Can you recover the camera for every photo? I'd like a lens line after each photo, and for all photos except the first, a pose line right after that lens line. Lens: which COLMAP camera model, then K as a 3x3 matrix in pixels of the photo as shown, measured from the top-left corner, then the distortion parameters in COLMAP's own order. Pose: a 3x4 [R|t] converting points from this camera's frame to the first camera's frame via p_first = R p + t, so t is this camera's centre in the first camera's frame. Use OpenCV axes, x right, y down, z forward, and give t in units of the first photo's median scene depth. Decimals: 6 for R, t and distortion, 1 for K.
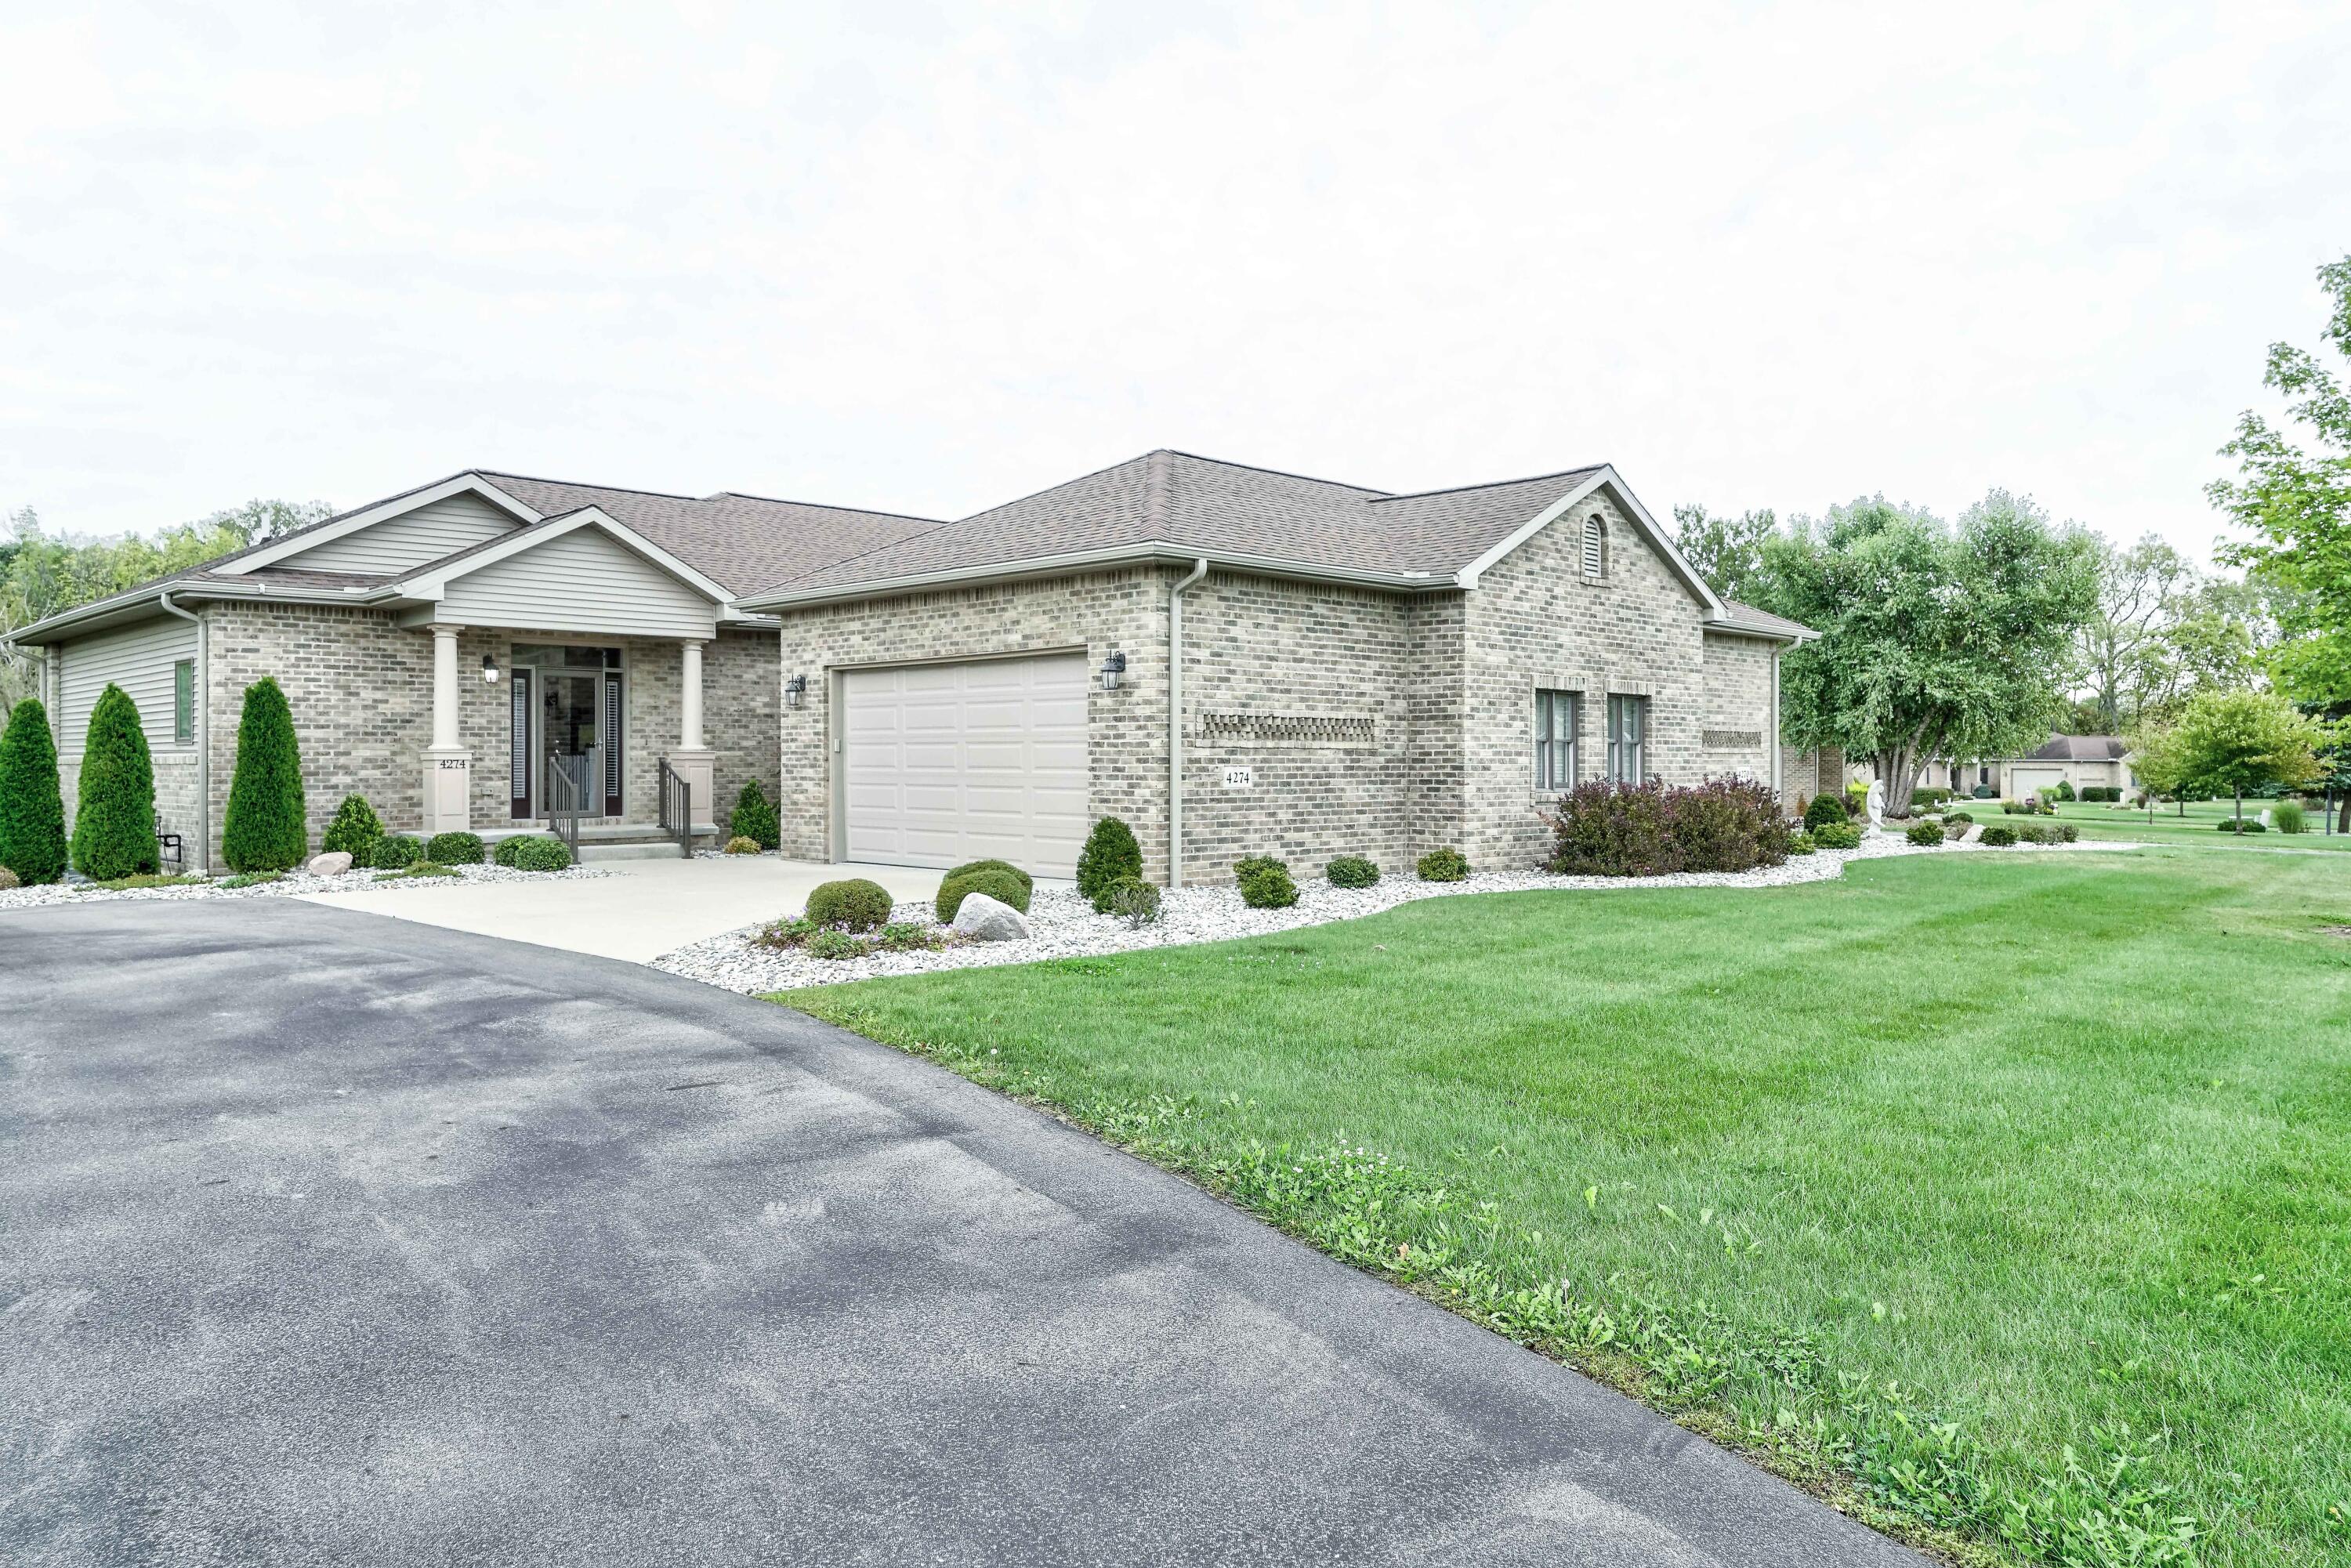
lens RADIAL K [[1606.8, 0, 1165.1], [0, 1606.8, 732.5], [0, 0, 1]] dist [0.019157, -0.001576]
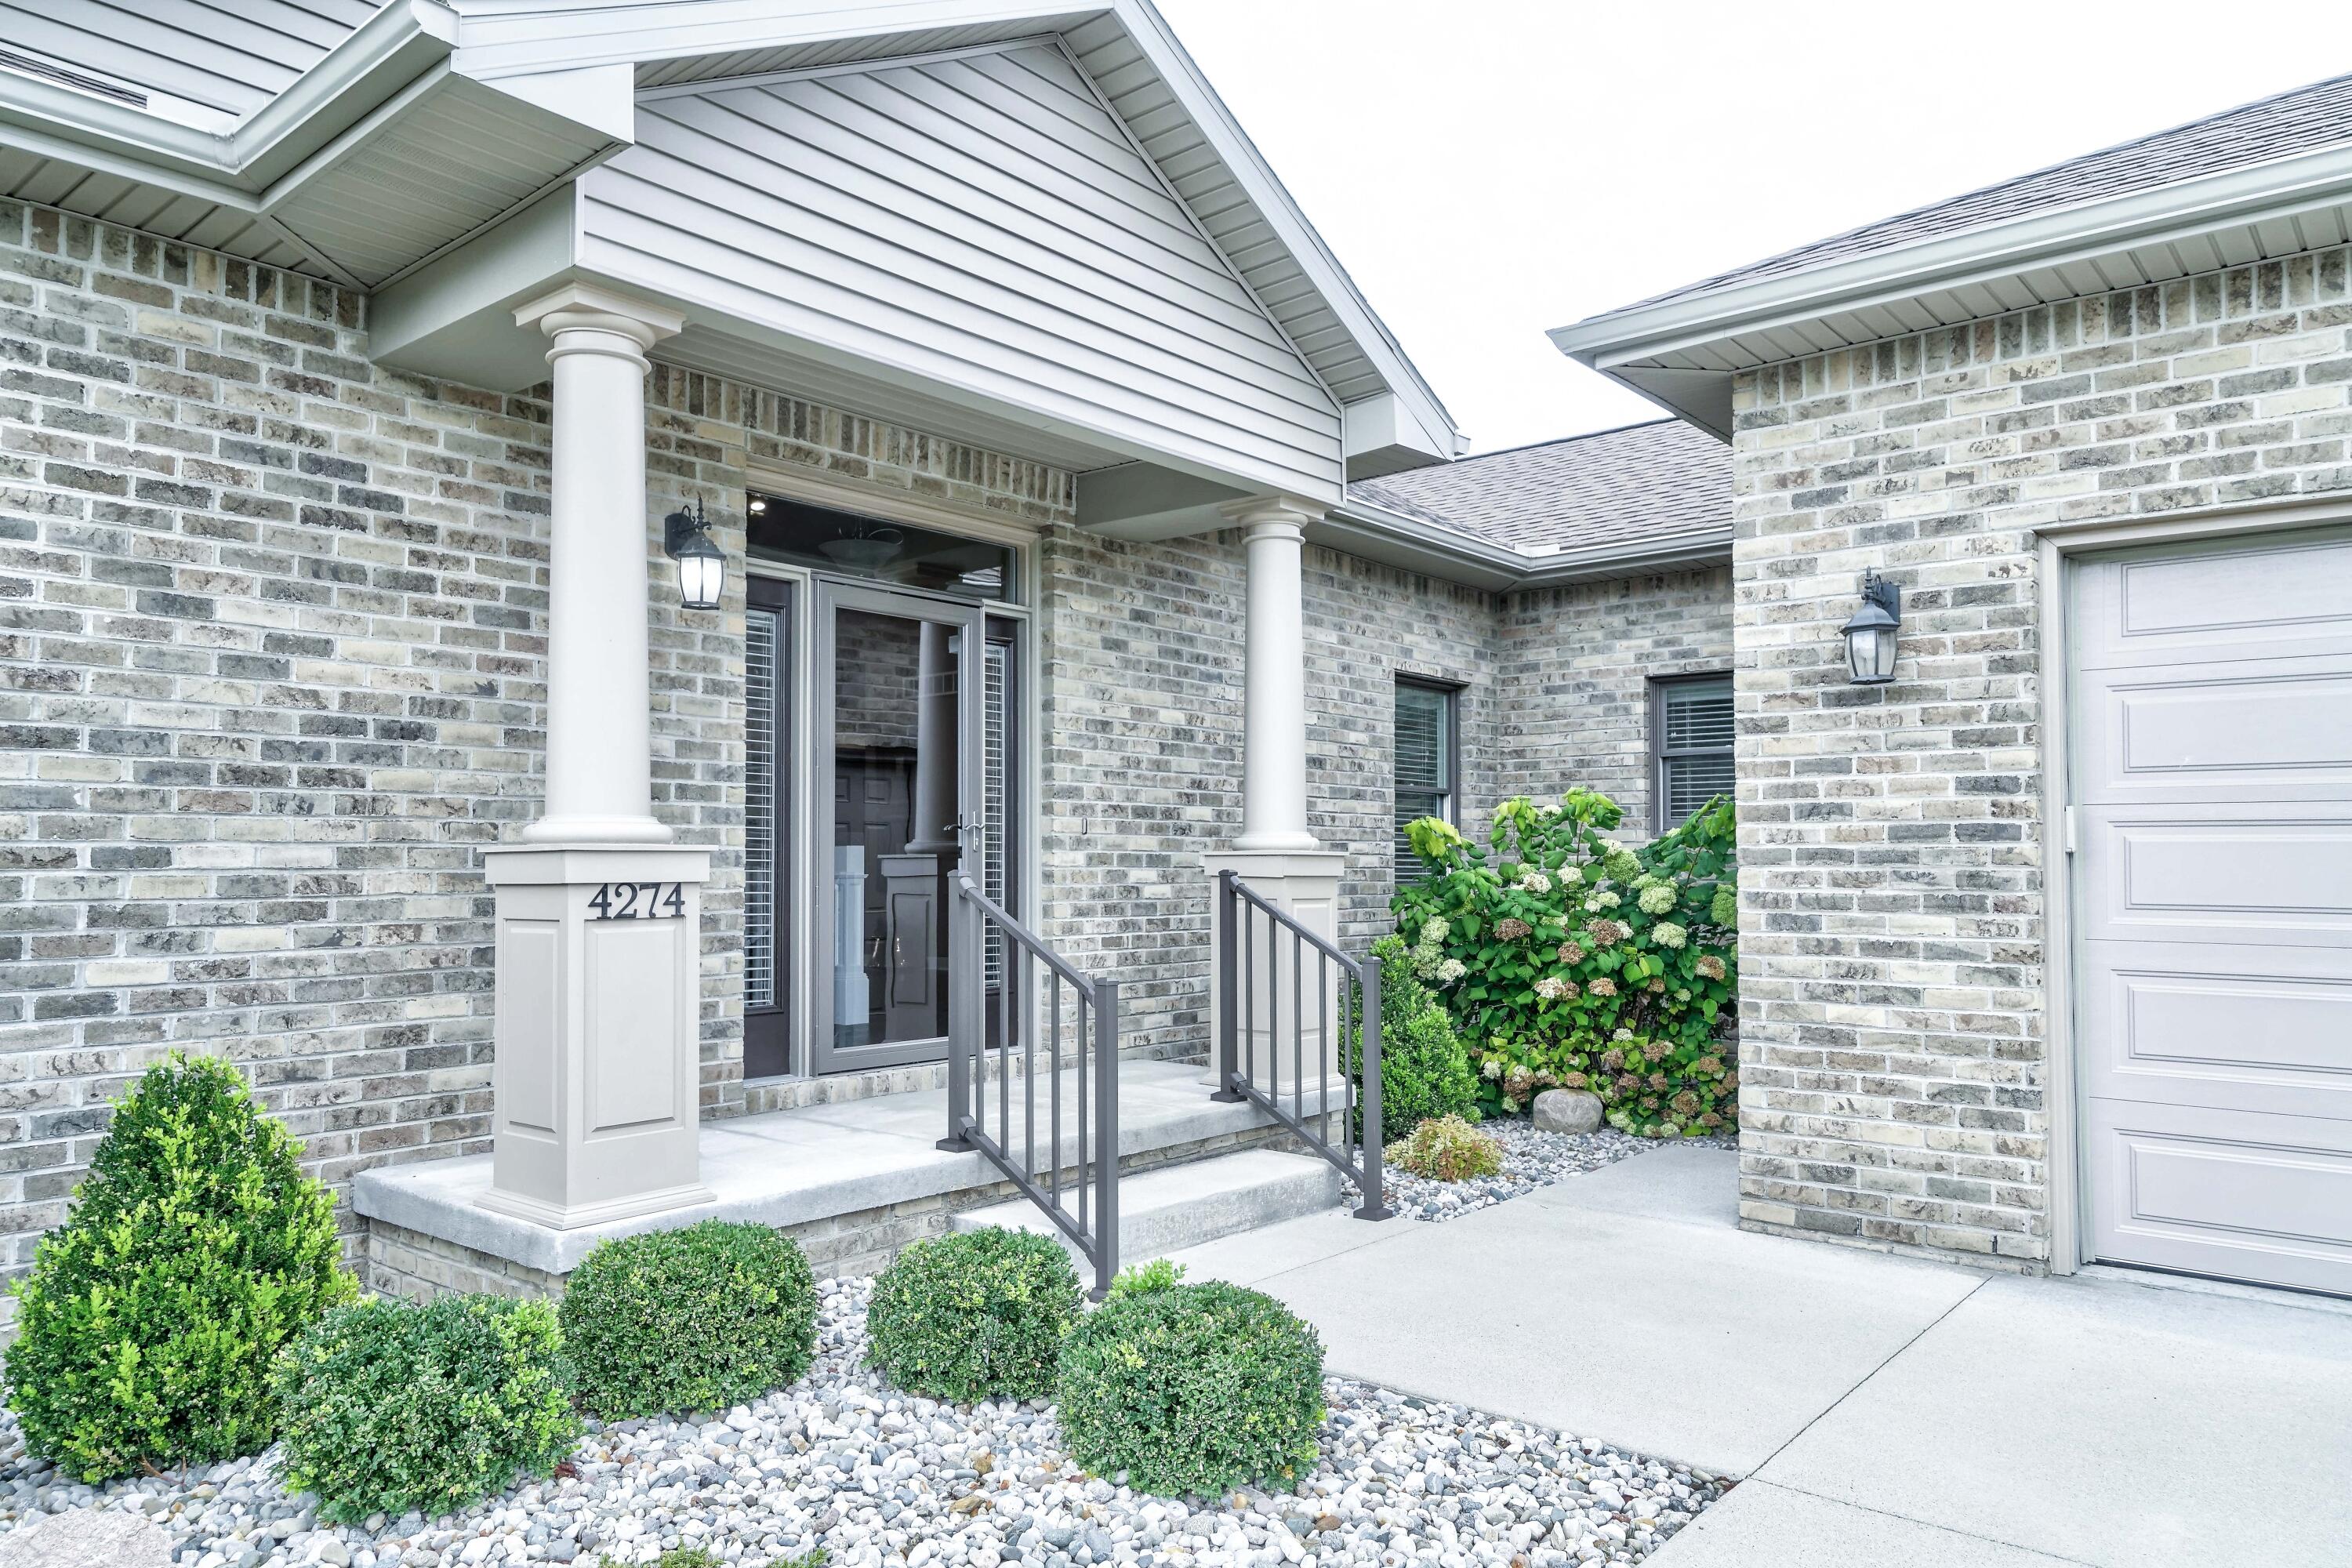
lens RADIAL K [[1585.7, 0, 1172.7], [0, 1585.7, 817.6], [0, 0, 1]] dist [0.015546, -0.004106]
pose [[0.995317, 0.003248, 0.096613, -0.396290], [-0.001816, 0.999887, -0.014905, 0.010809], [-0.096651, 0.014660, 0.995210, 0.784158]]
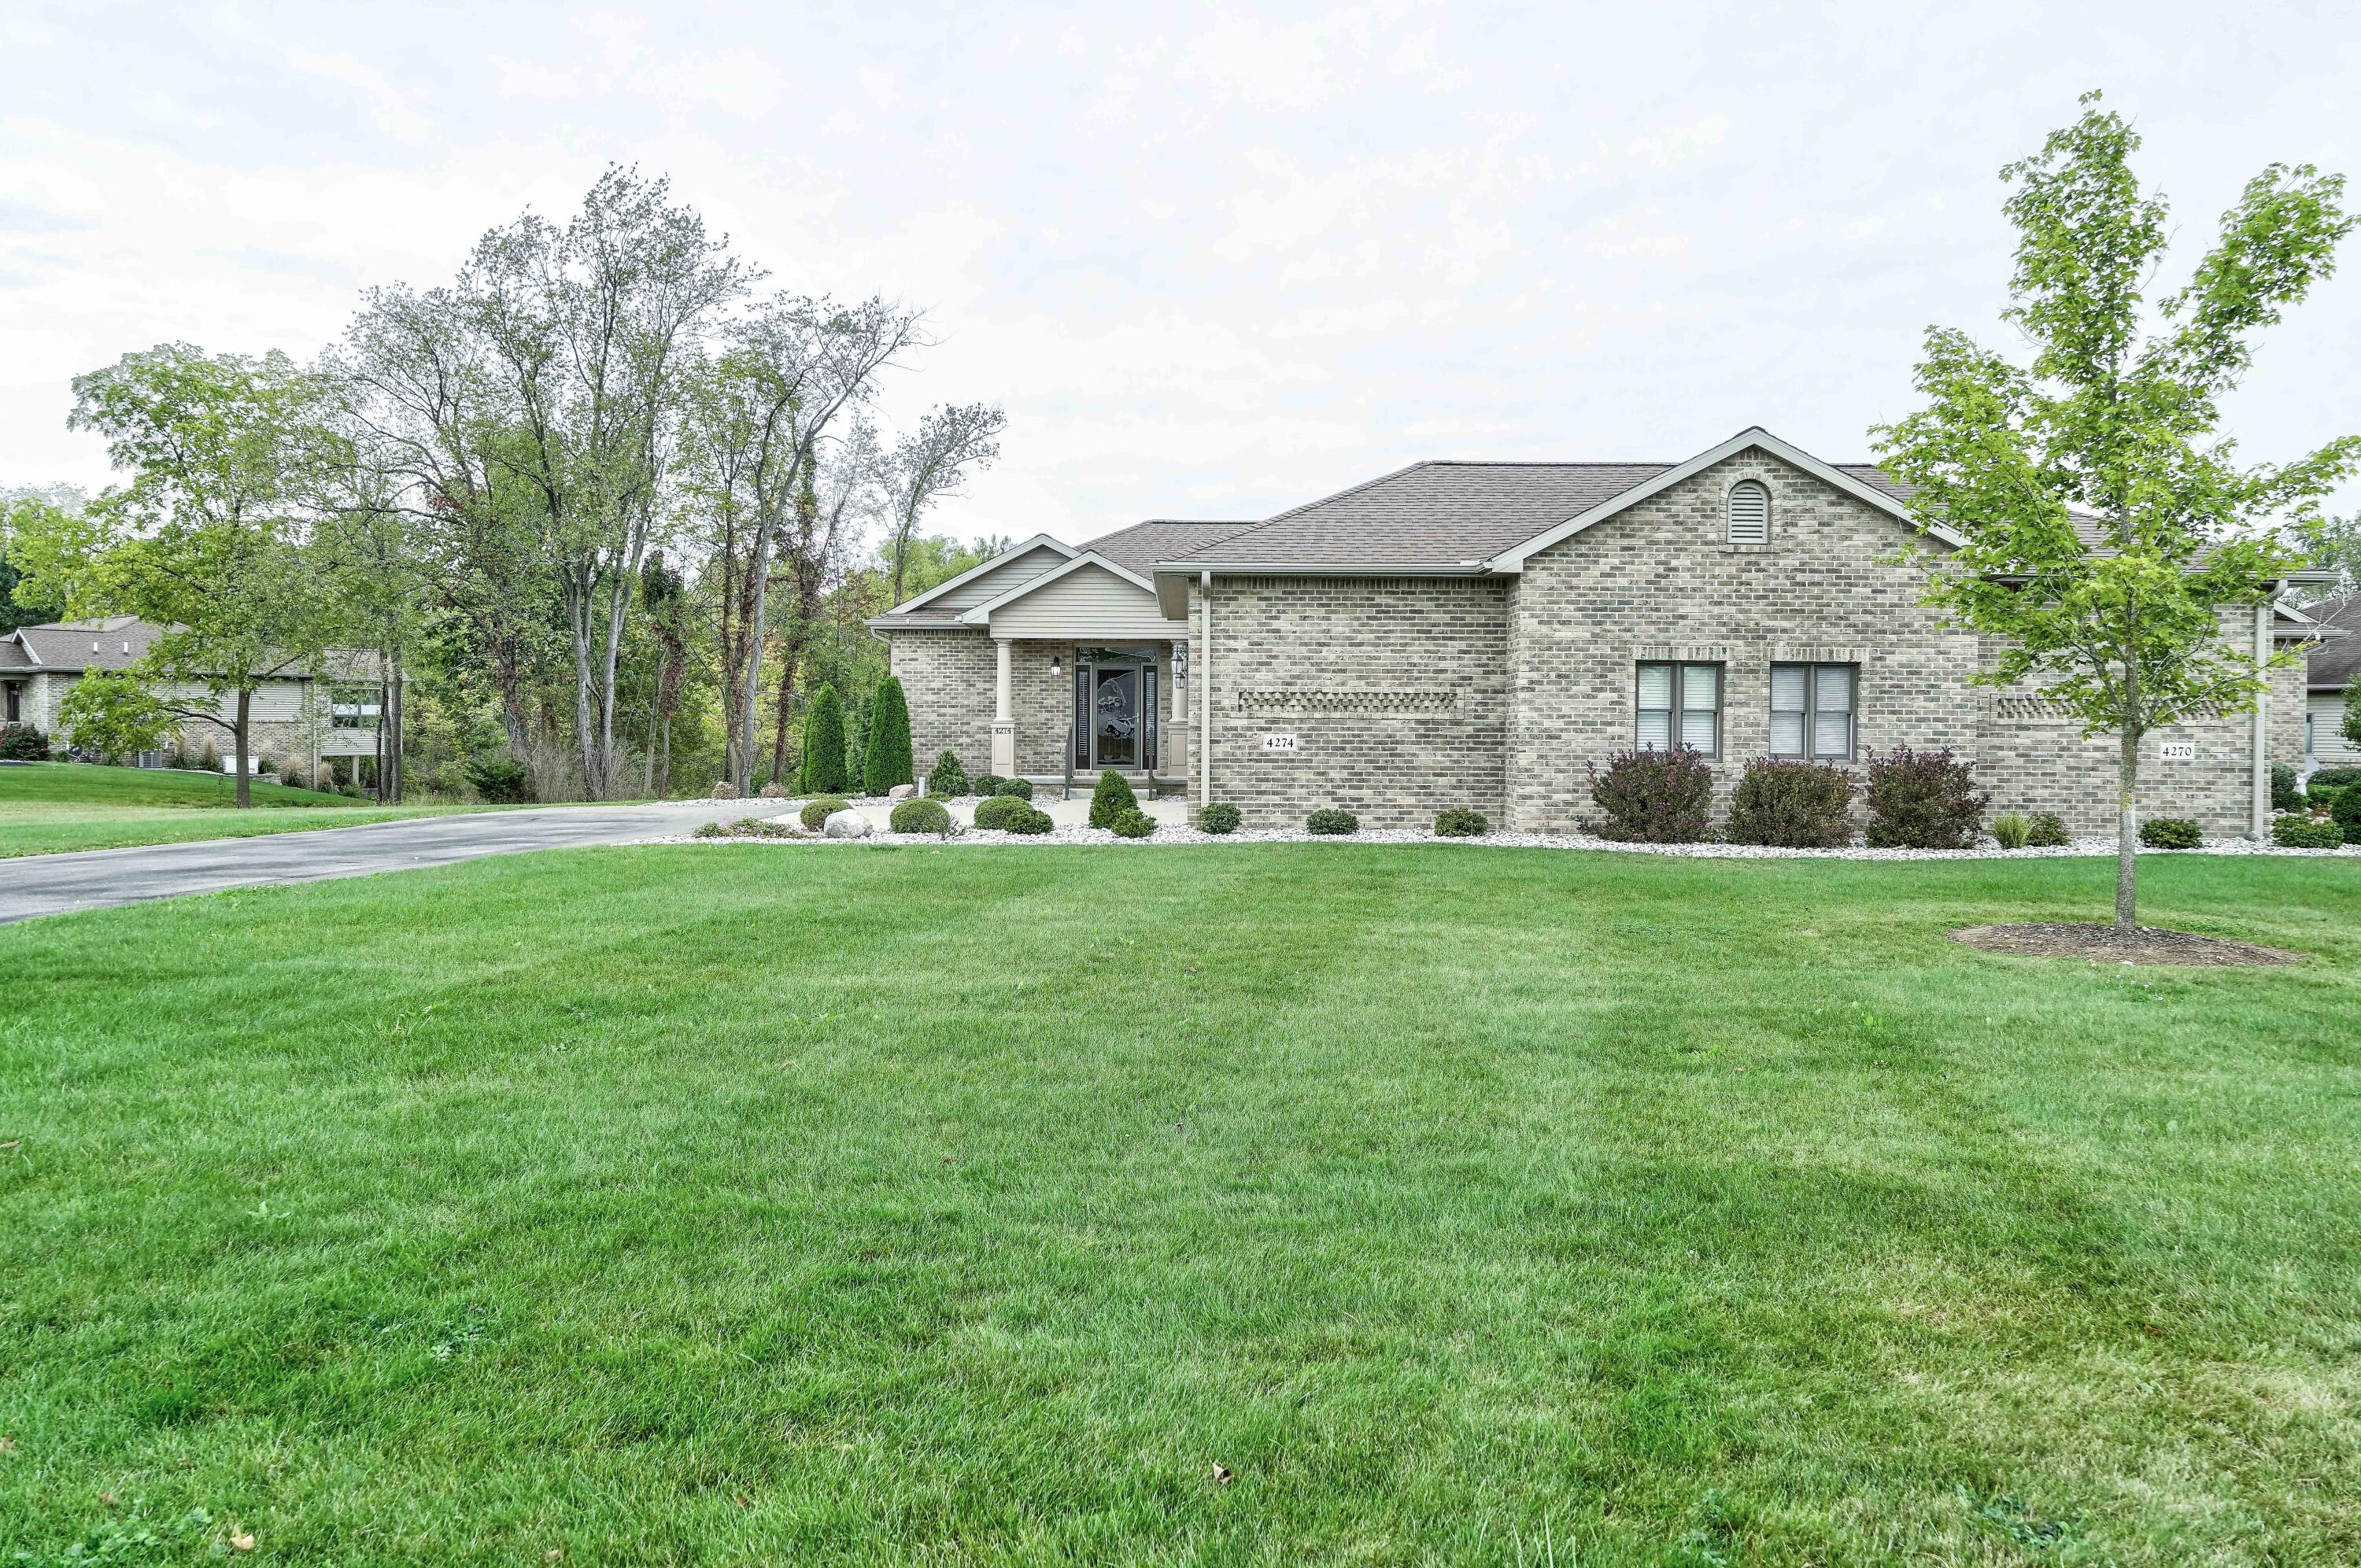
lens RADIAL K [[1581.0, 0, 1169.2], [0, 1581.0, 738.8], [0, 0, 1]] dist [0.014753, -0.003036]
pose [[0.701708, 0.006623, -0.712434, 0.736994], [0.006534, 0.999855, 0.015730, 0.004790], [0.712435, -0.015693, 0.701563, 0.074267]]
